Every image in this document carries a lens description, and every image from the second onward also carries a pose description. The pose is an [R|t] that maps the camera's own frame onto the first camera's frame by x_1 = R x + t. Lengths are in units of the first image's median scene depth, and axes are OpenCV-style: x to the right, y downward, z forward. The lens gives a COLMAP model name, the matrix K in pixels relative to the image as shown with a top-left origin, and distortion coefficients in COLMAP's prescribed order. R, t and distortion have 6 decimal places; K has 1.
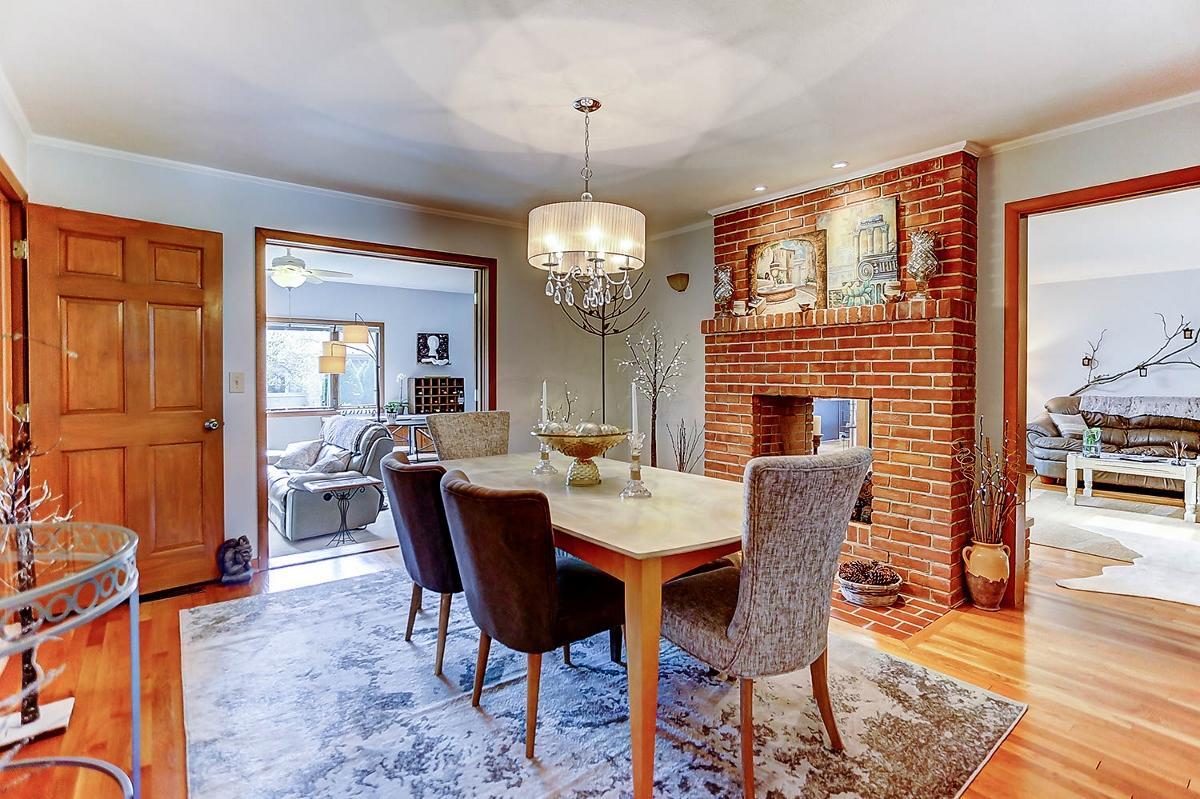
lens RADIAL K [[587.5, 0, 608.2], [0, 587.5, 381.0], [0, 0, 1]] dist [-0.050427, 0.033770]
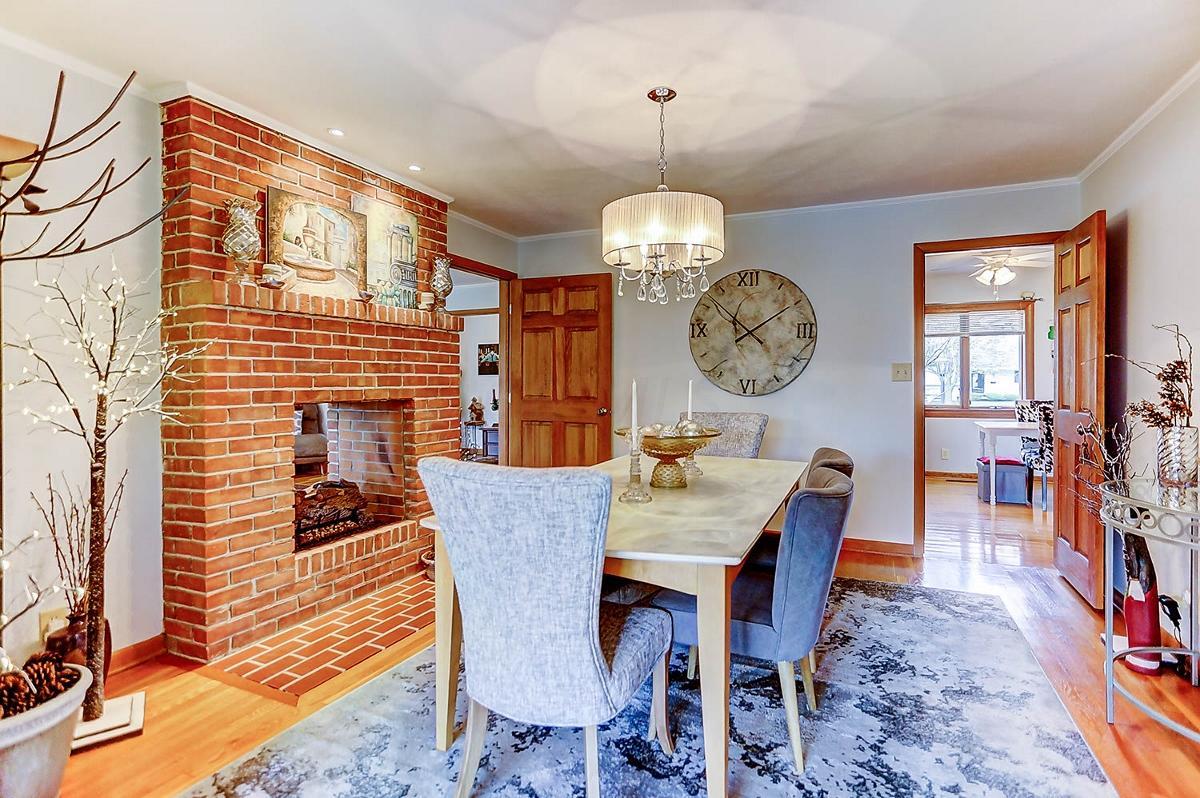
lens RADIAL K [[587.5, 0, 608.2], [0, 587.5, 380.5], [0, 0, 1]] dist [-0.050427, 0.033770]
pose [[-0.461989, -0.000942, 0.886885, -0.604099], [0.015753, 0.999833, 0.009267, -0.006068], [-0.886746, 0.018253, -0.461897, 1.086720]]
